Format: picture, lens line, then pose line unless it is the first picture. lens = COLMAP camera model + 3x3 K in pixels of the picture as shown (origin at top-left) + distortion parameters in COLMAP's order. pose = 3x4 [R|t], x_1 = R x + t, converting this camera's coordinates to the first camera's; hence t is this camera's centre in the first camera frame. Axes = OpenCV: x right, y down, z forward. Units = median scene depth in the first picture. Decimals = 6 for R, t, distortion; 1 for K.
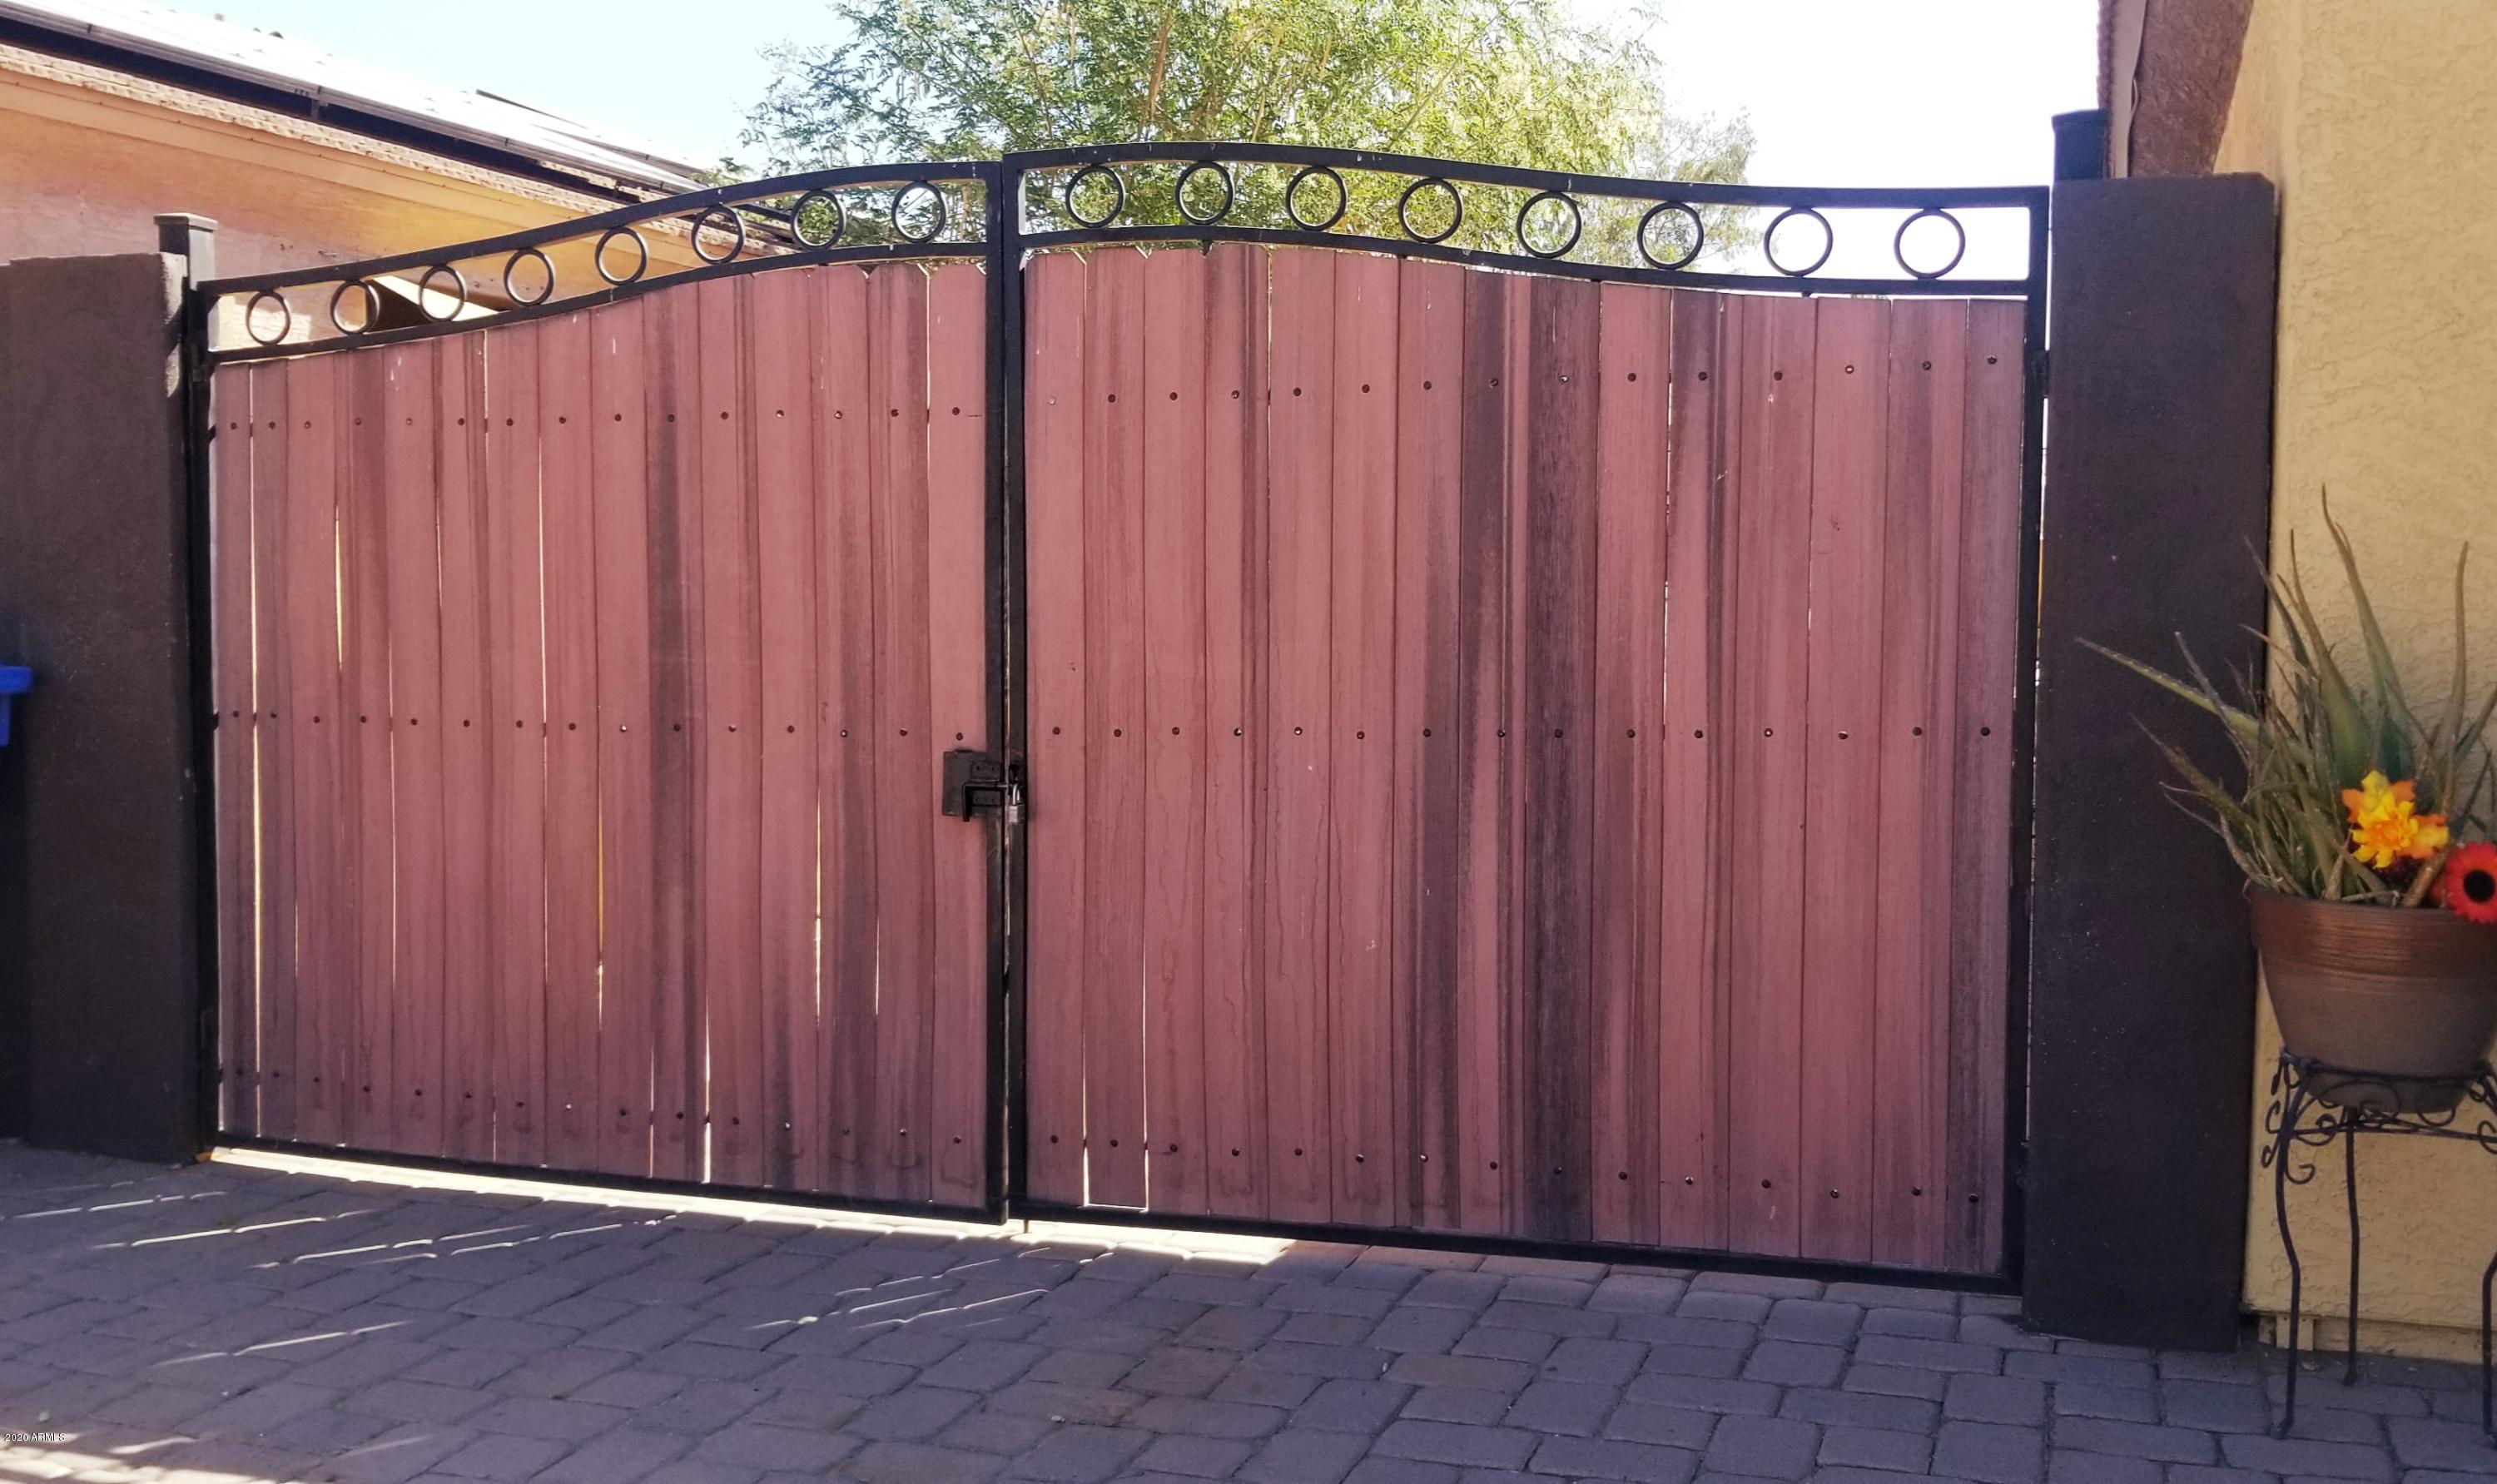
lens RADIAL K [[2501.1, 0, 1285.6], [0, 2501.1, 782.4], [0, 0, 1]] dist [0.105503, -0.260189]
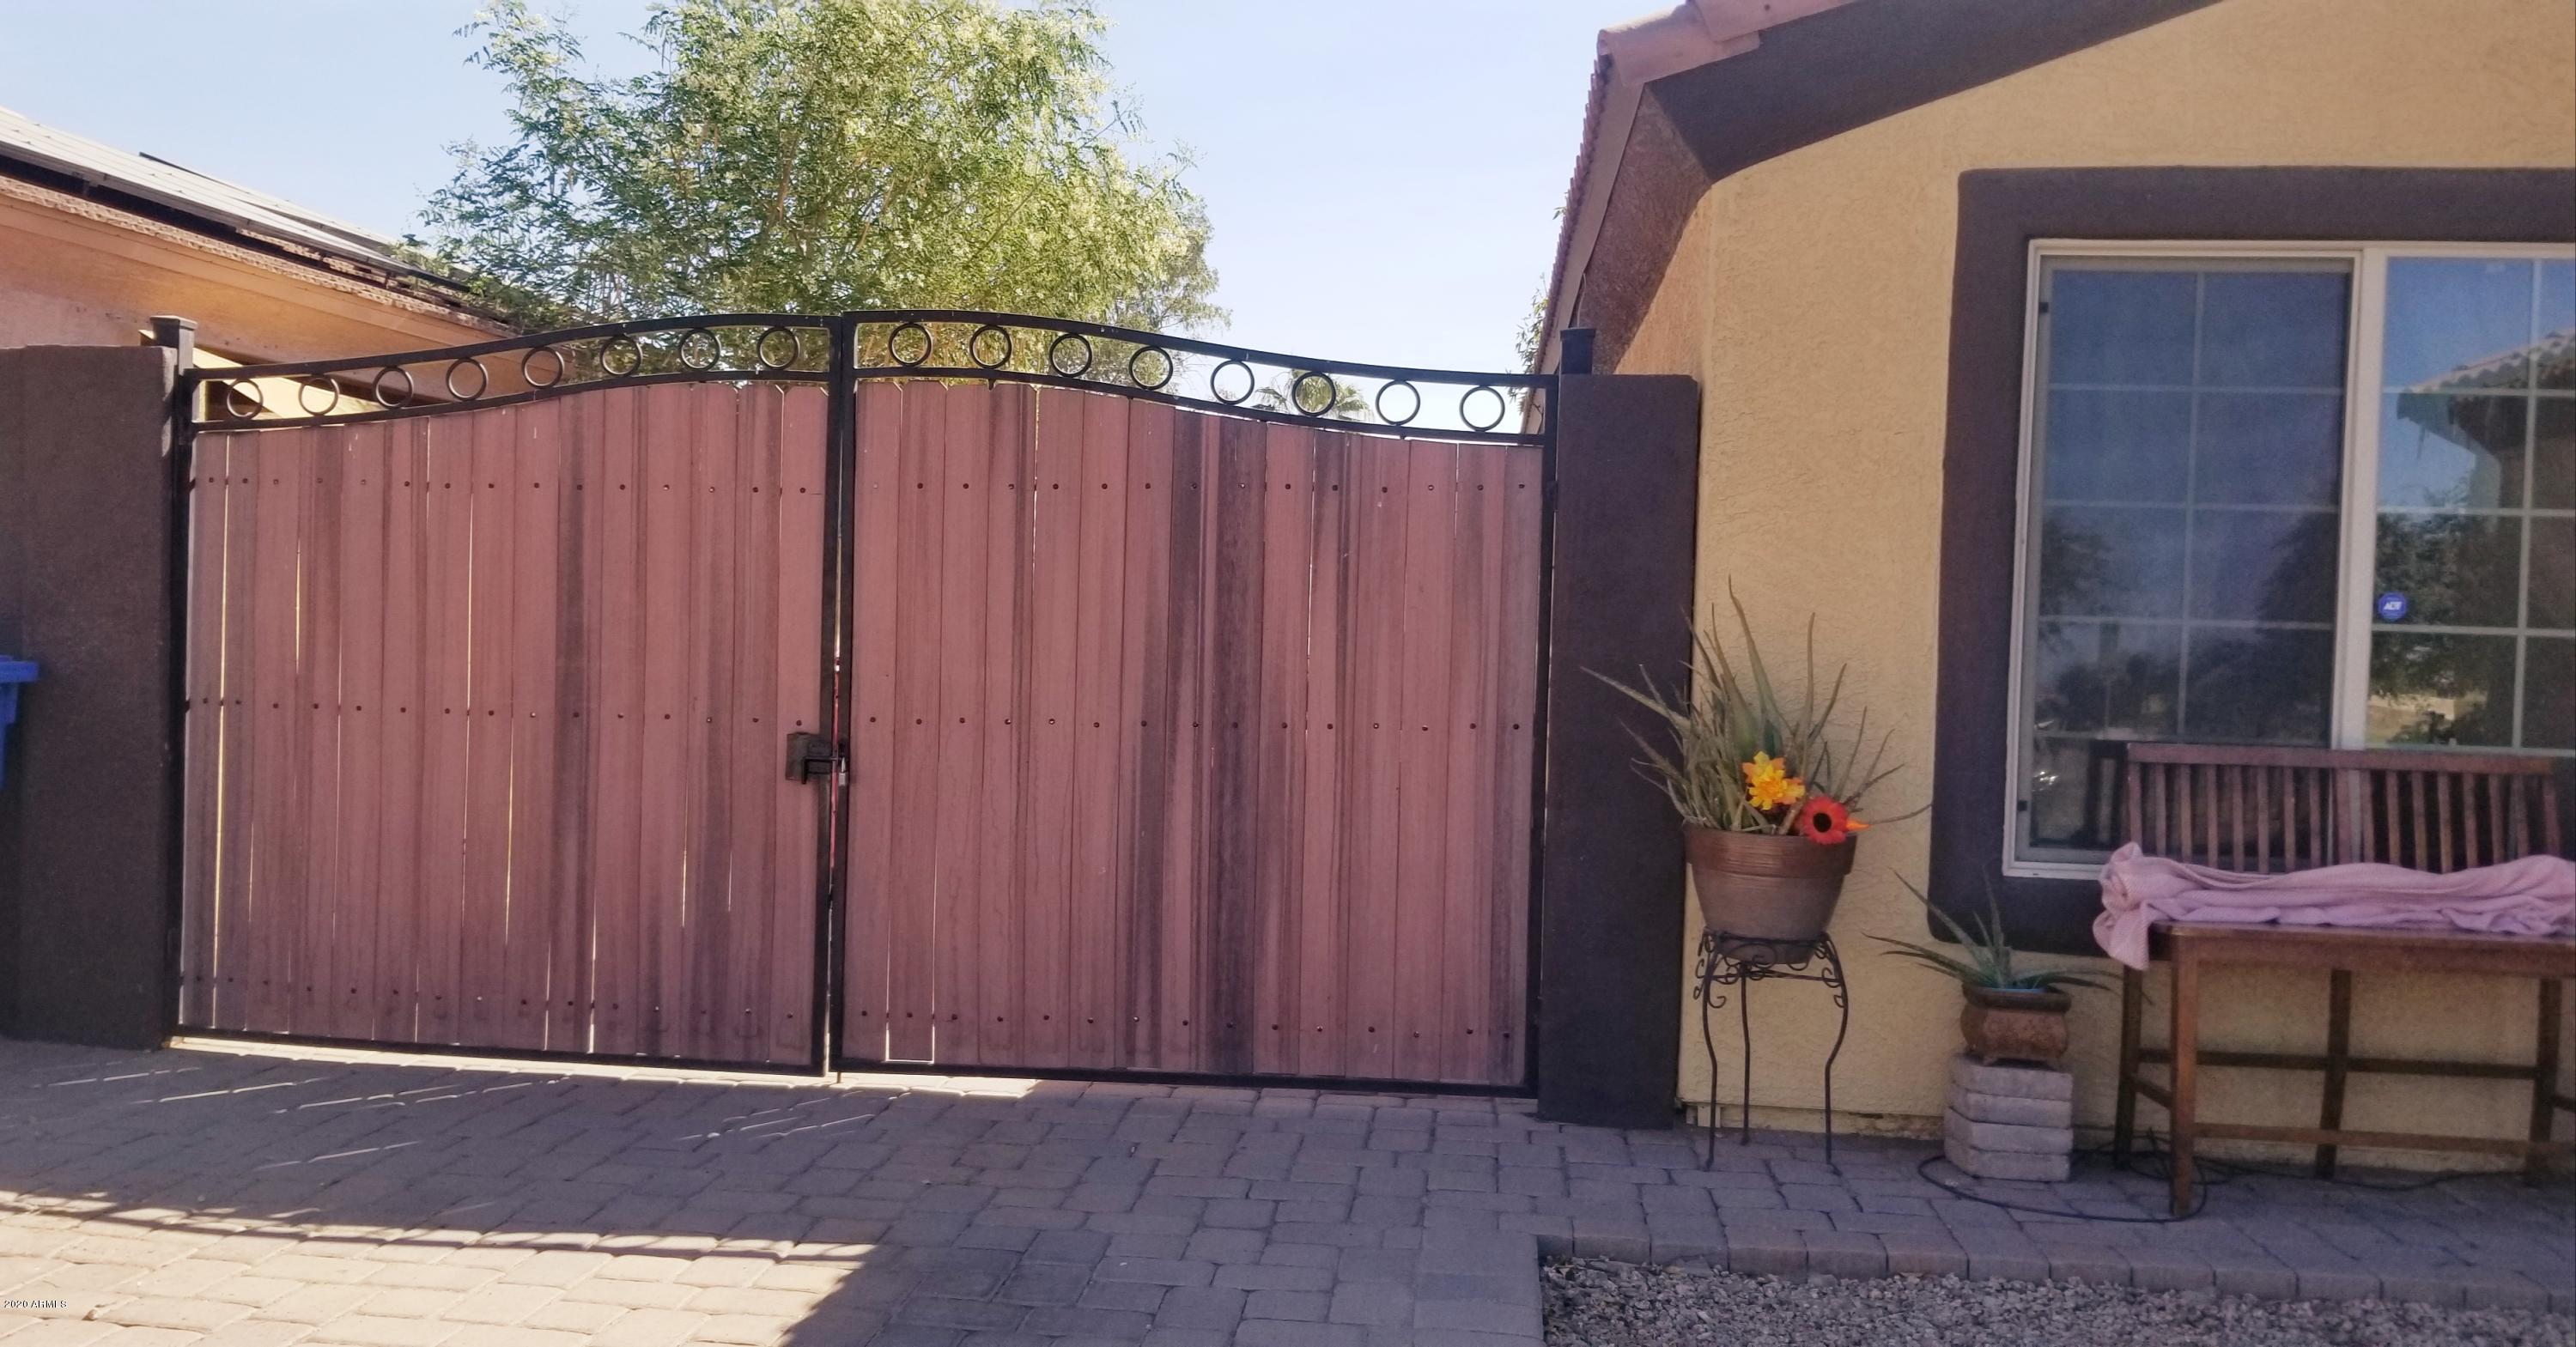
lens RADIAL K [[2249.8, 0, 1197.9], [0, 2249.8, 708.7], [0, 0, 1]] dist [0.132078, -0.305115]
pose [[0.983259, 0.013315, 0.181729, -0.145647], [-0.007283, 0.999401, -0.033821, 0.015048], [-0.182070, 0.031932, 0.982767, -0.281099]]
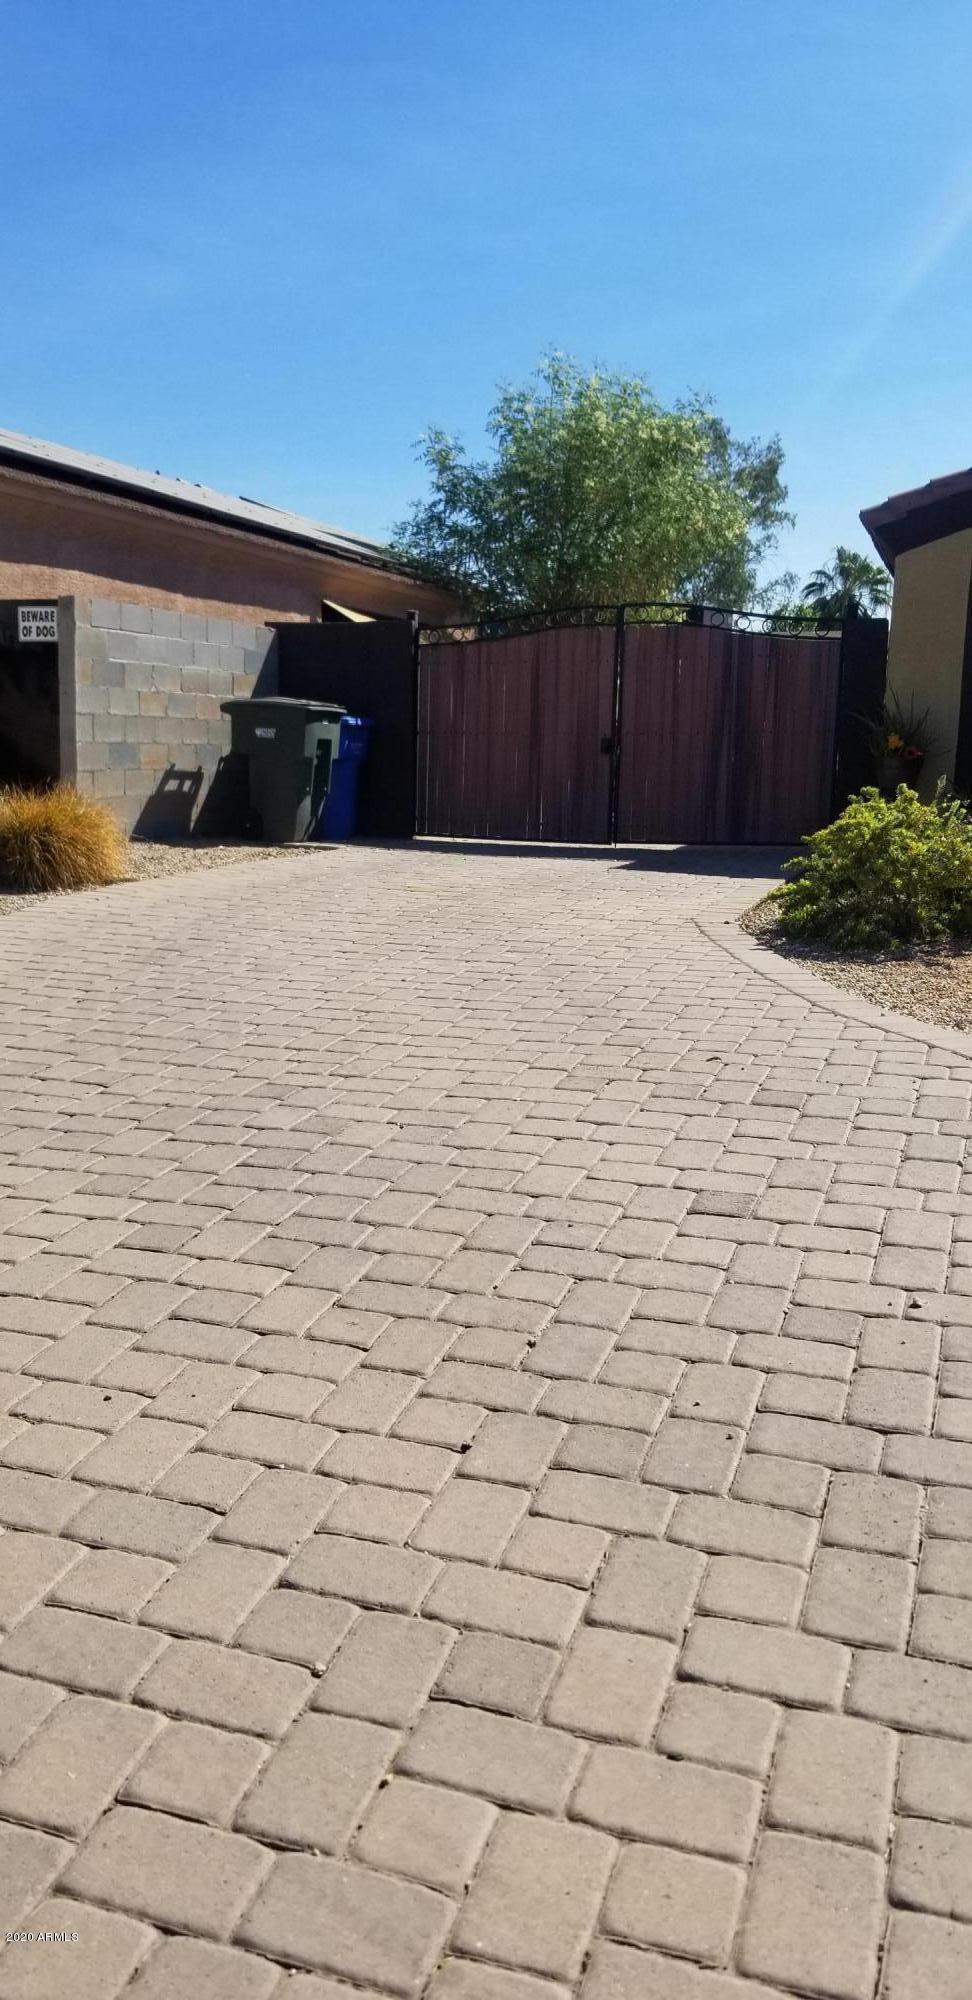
lens RADIAL K [[1563.6, 0, 470.6], [0, 1563.6, 1010.9], [0, 0, 1]] dist [0.106444, -0.189081]
pose [[0.999939, 0.010951, -0.001259, -0.376479], [-0.010774, 0.995112, 0.098160, 0.208630], [0.002328, -0.098141, 0.995170, -1.928585]]
